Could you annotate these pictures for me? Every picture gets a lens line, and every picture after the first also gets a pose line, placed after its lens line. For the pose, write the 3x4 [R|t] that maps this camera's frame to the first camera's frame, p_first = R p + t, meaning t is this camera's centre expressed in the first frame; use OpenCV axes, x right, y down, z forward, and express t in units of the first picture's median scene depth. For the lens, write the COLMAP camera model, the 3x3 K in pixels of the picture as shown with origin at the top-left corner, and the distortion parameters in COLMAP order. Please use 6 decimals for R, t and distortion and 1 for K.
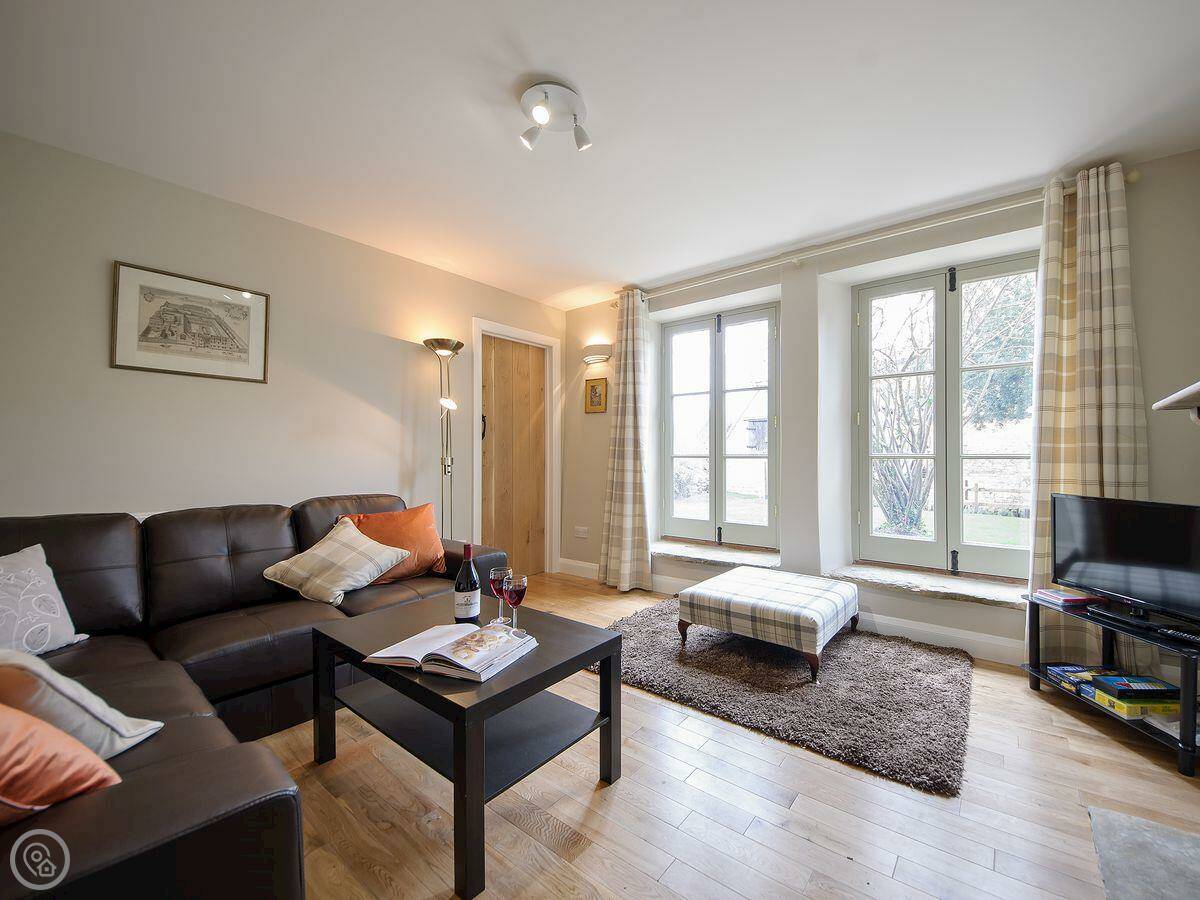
lens RADIAL K [[489.5, 0, 622.3], [0, 489.5, 448.7], [0, 0, 1]] dist [0.000887, 0.000032]
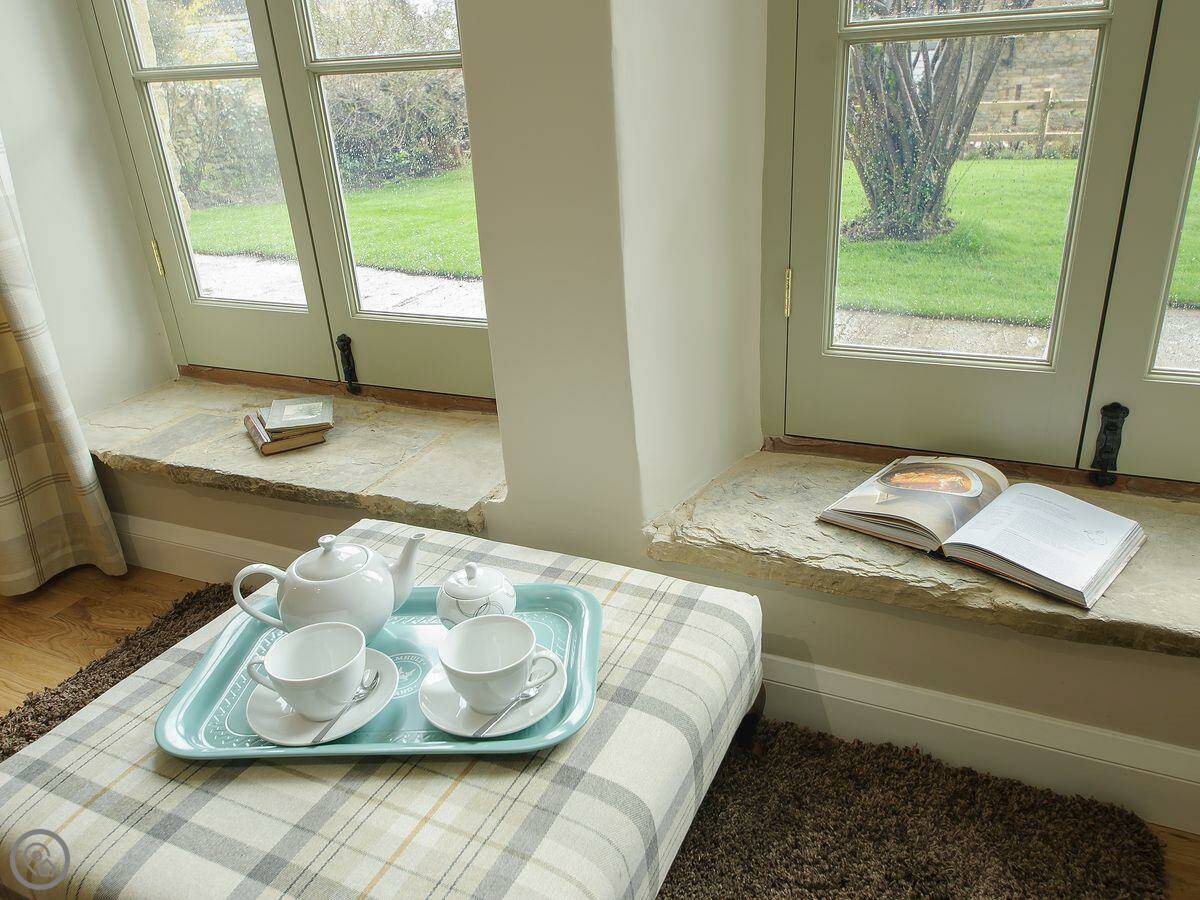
lens RADIAL K [[878.8, 0, 600.0], [0, 878.8, 450.0], [0, 0, 1]] dist [0.000404, -0.000418]
pose [[0.972961, -0.141687, 0.182403, 0.259453], [0.052628, 0.904959, 0.422231, 0.012884], [-0.224893, -0.401215, 0.887947, 0.515986]]
